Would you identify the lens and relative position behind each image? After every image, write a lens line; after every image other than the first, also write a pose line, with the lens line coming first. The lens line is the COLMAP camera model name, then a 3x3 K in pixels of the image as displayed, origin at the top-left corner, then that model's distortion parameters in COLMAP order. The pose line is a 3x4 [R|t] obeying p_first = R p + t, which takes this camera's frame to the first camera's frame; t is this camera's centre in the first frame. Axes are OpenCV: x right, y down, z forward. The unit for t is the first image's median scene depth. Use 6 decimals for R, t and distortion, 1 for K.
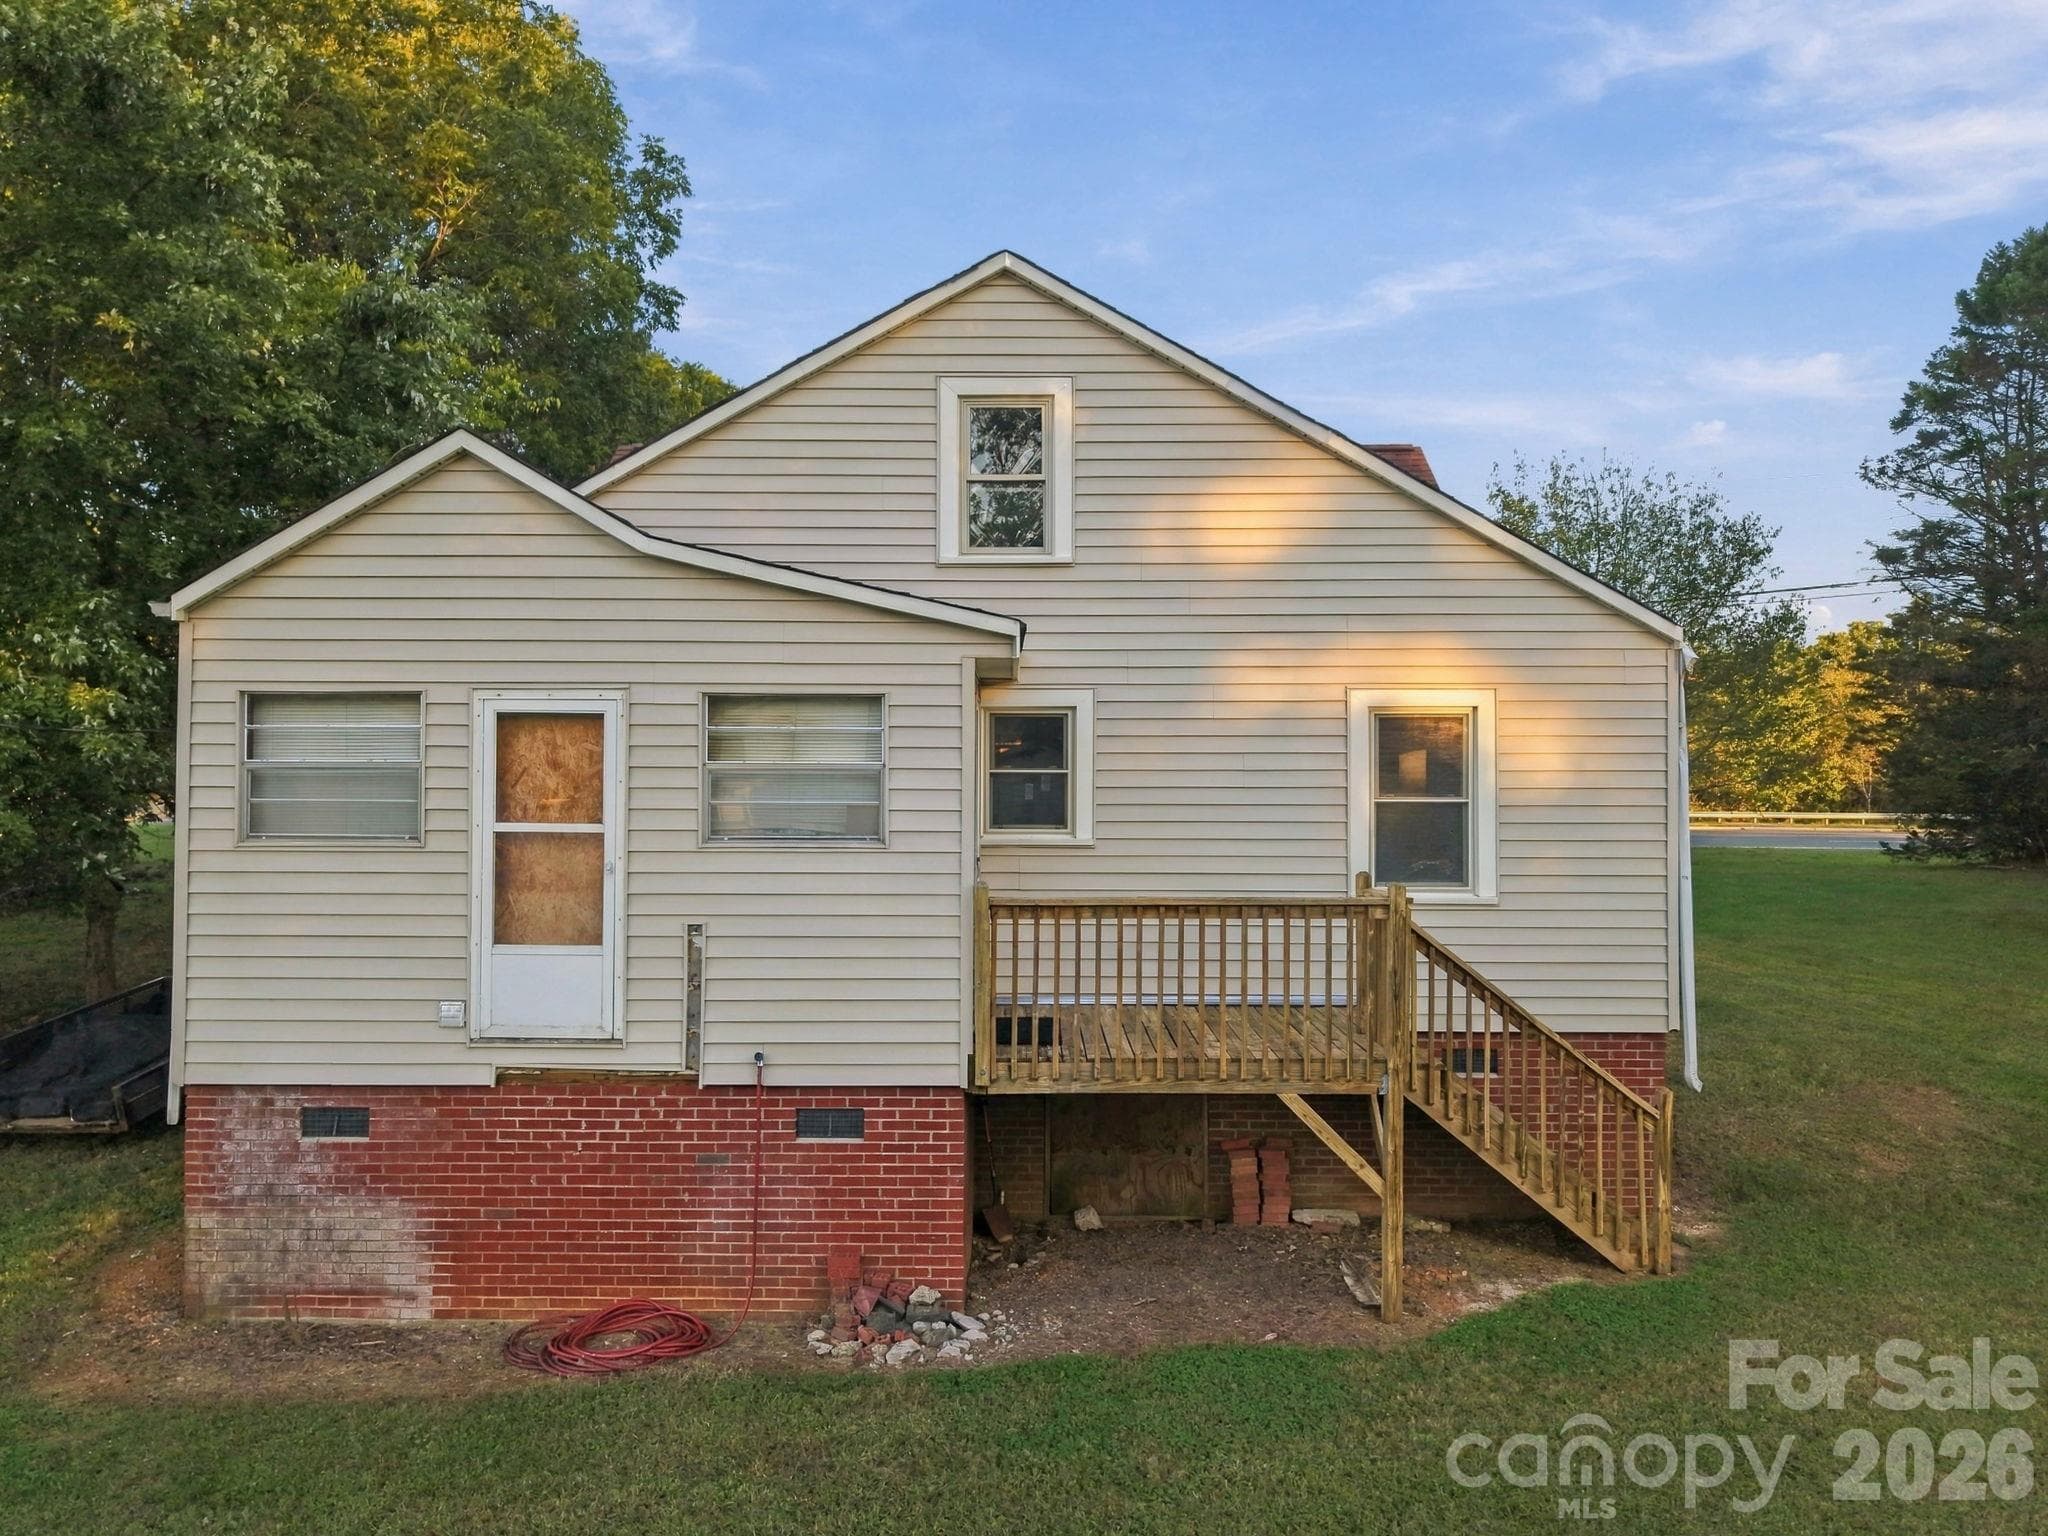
lens RADIAL K [[1389.5, 0, 1024.0], [0, 1389.5, 768.0], [0, 0, 1]] dist [0.034018, -0.034777]
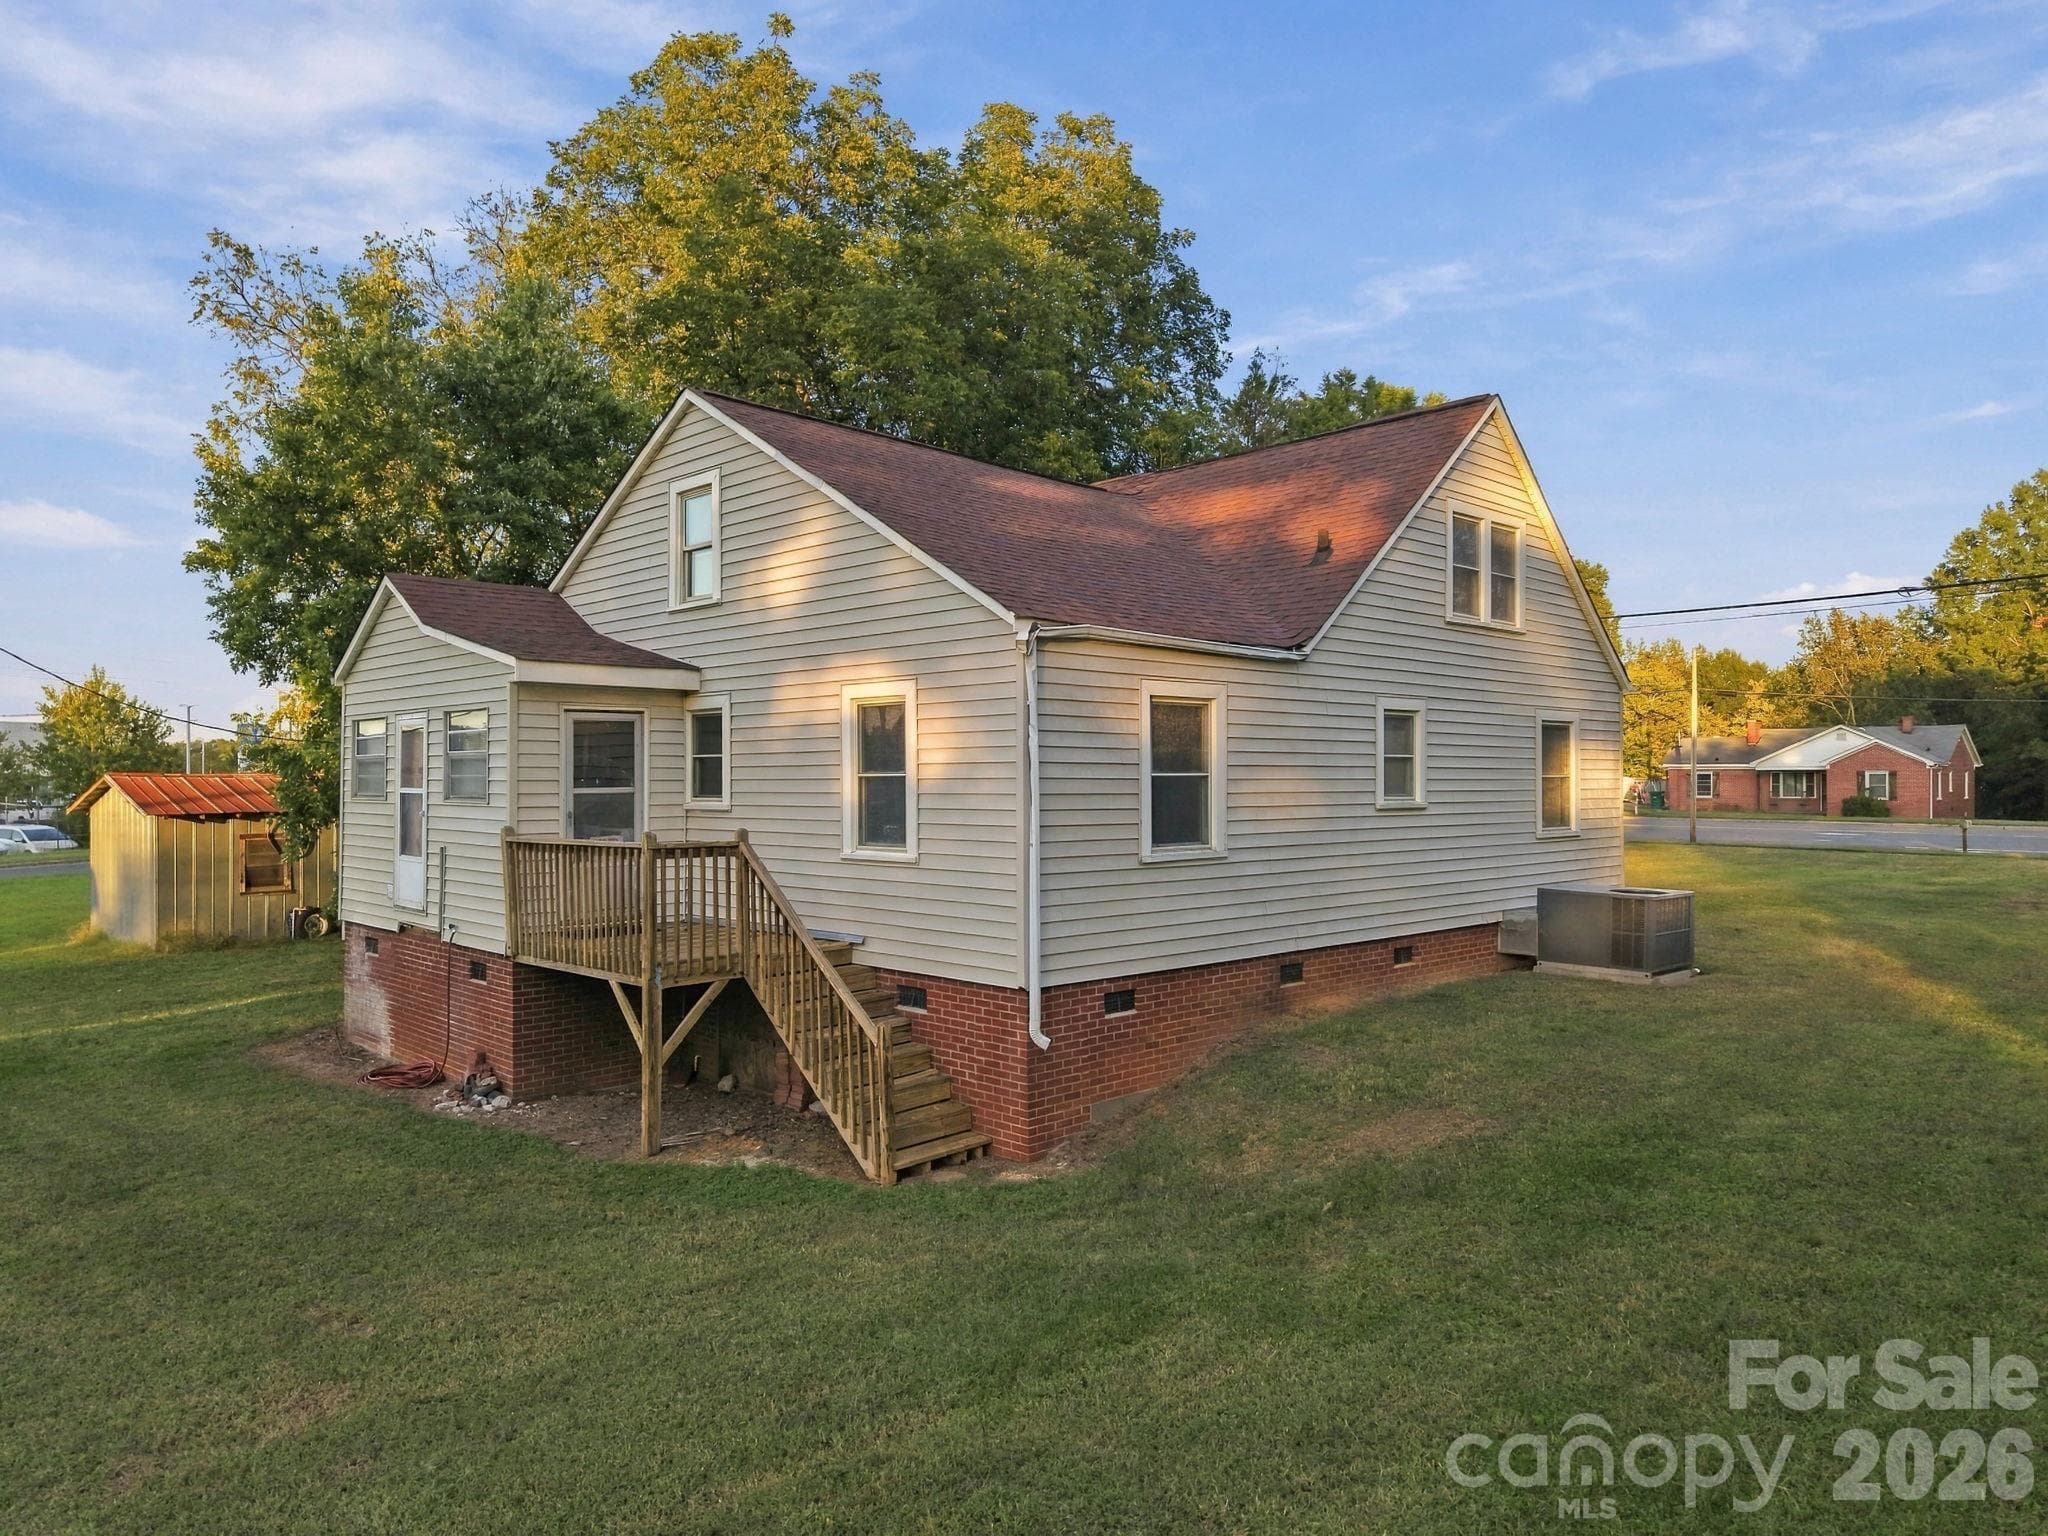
lens RADIAL K [[1362.1, 0, 1024.0], [0, 1362.1, 768.0], [0, 0, 1]] dist [0.114760, -0.182272]
pose [[0.695430, -0.007066, -0.718559, 1.389110], [0.017509, 0.999821, 0.007113, 0.013510], [0.718380, -0.017527, 0.695430, 0.313340]]
